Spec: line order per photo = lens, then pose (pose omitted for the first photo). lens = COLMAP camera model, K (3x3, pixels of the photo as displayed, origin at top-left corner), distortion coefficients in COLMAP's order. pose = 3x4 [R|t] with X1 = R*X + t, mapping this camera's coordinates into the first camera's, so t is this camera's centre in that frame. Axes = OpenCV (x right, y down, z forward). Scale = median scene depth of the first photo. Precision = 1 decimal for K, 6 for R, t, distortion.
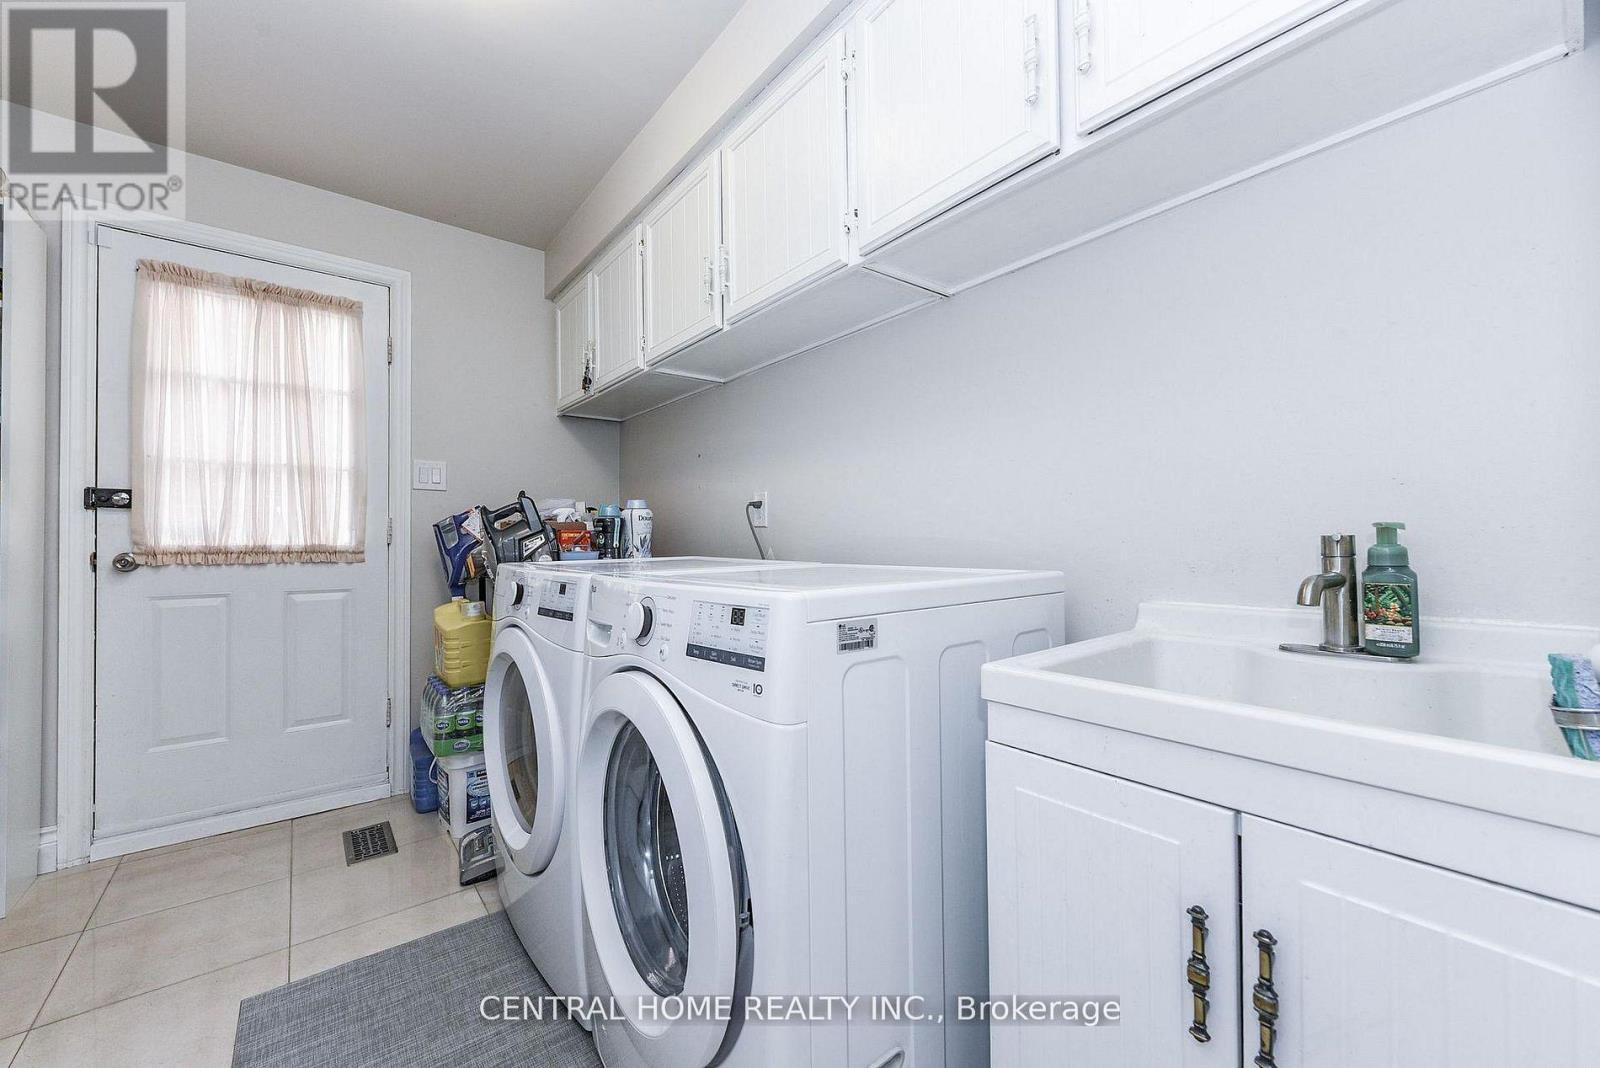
lens RADIAL K [[621.9, 0, 799.2], [0, 621.9, 533.3], [0, 0, 1]] dist [-0.002220, 0.000288]
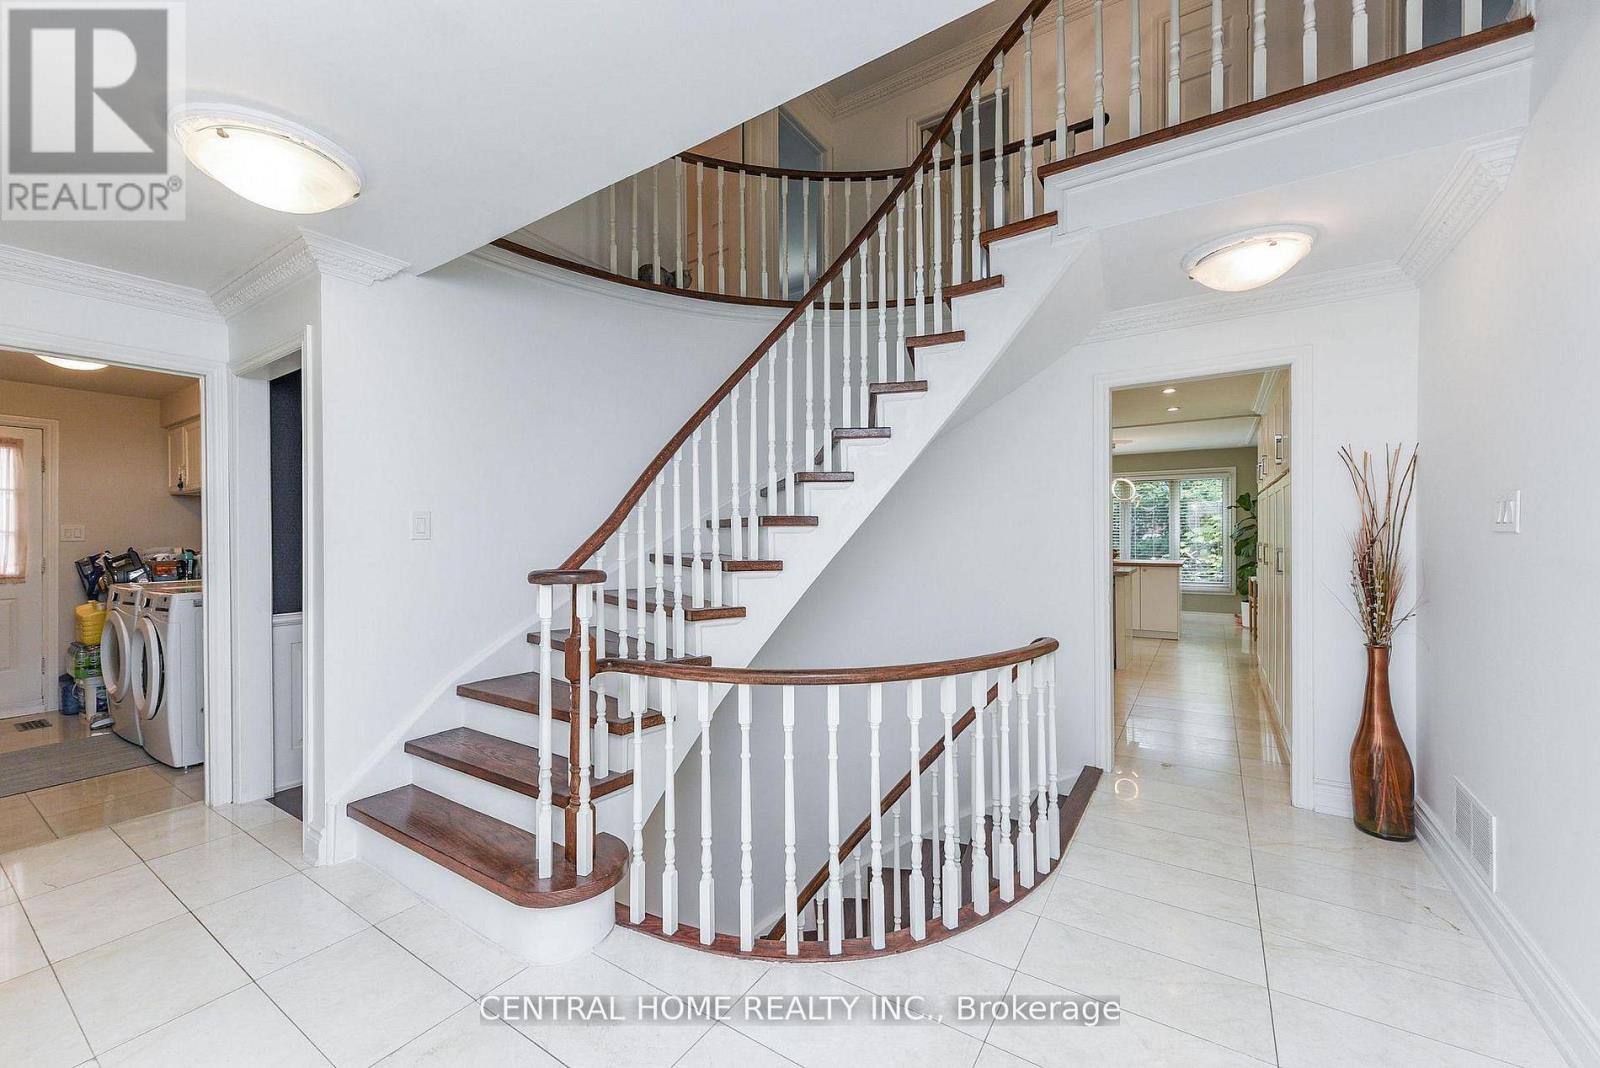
lens RADIAL K [[621.9, 0, 804.2], [0, 621.9, 539.5], [0, 0, 1]] dist [-0.002220, 0.000288]
pose [[0.951383, 0.003093, 0.307996, 0.974113], [-0.007193, 0.999900, 0.012178, -0.126724], [-0.307927, -0.013801, 0.951310, -1.530684]]
